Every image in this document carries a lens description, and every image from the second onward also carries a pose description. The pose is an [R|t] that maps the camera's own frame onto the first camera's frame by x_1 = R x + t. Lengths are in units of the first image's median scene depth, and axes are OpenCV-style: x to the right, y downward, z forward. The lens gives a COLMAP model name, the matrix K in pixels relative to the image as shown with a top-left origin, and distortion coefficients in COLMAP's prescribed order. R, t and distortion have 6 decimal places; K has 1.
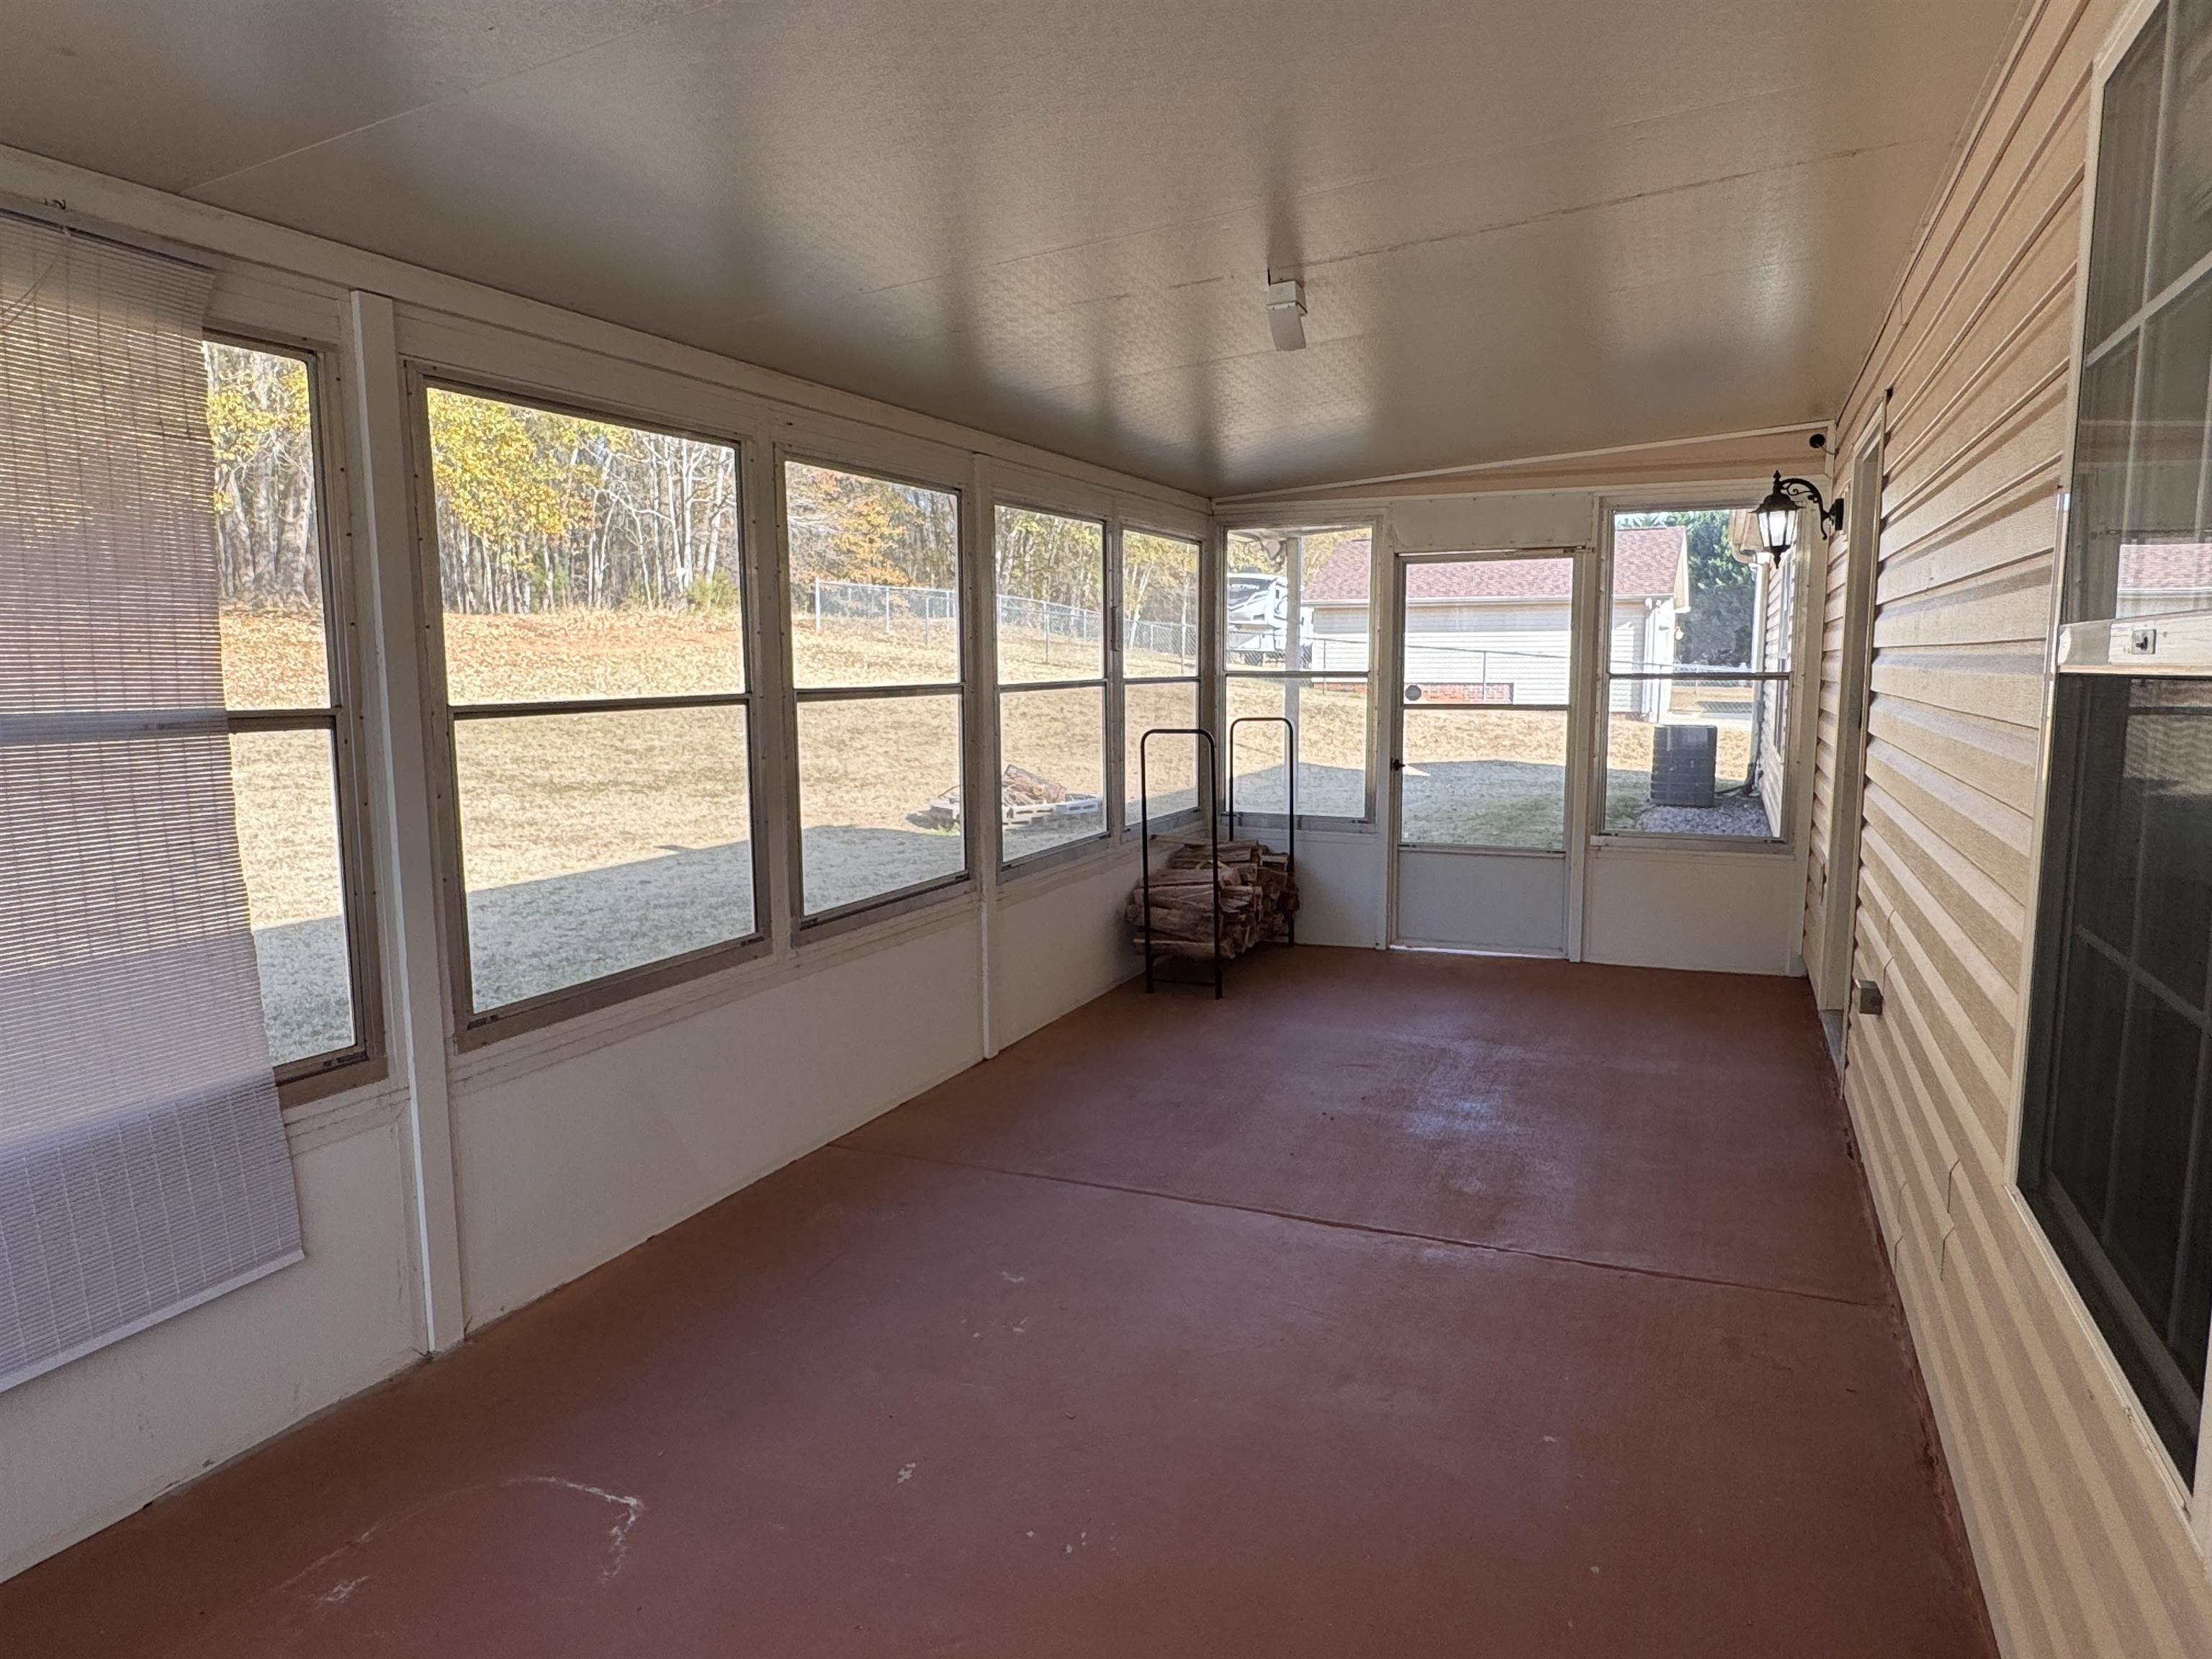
lens RADIAL K [[1428.8, 0, 1106.0], [0, 1428.8, 829.5], [0, 0, 1]] dist [0.080044, 0.000193]
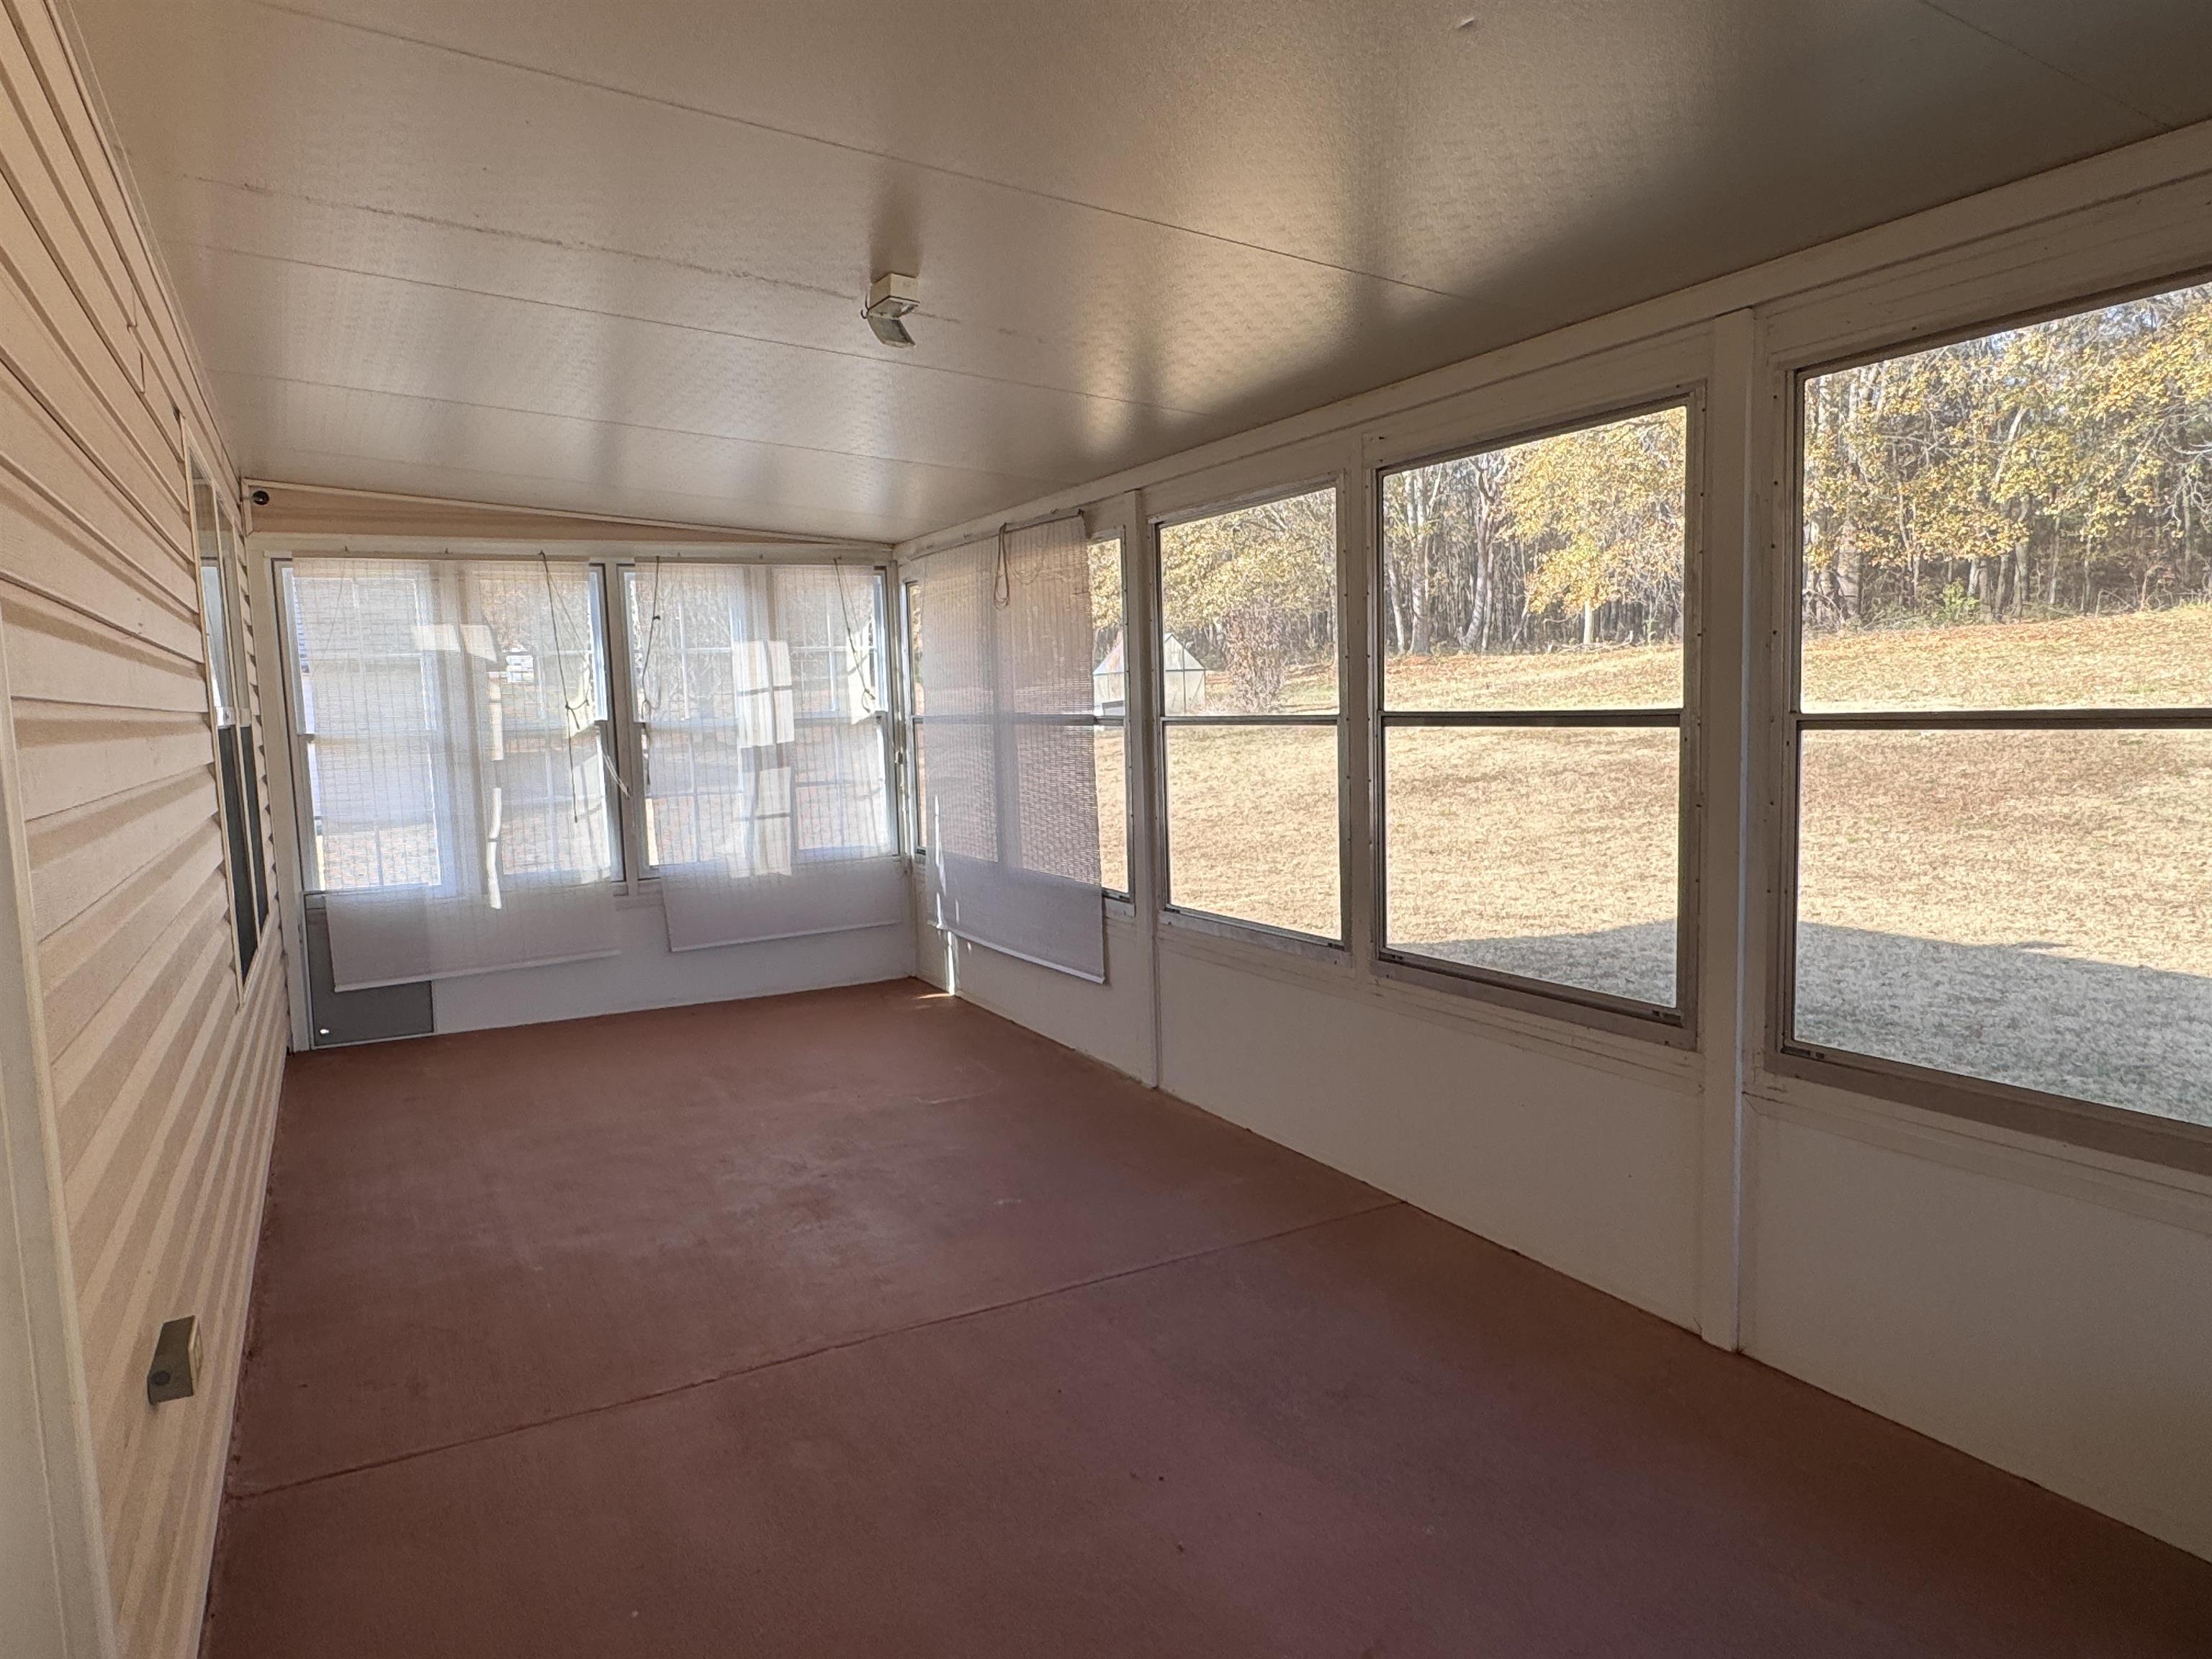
lens RADIAL K [[1347.4, 0, 1106.0], [0, 1347.4, 829.5], [0, 0, 1]] dist [-0.008373, -0.001148]
pose [[-0.587357, 0.116053, -0.800964, 0.605851], [-0.052757, 0.982071, 0.180980, -0.168506], [0.807607, 0.148556, -0.570703, 1.328867]]
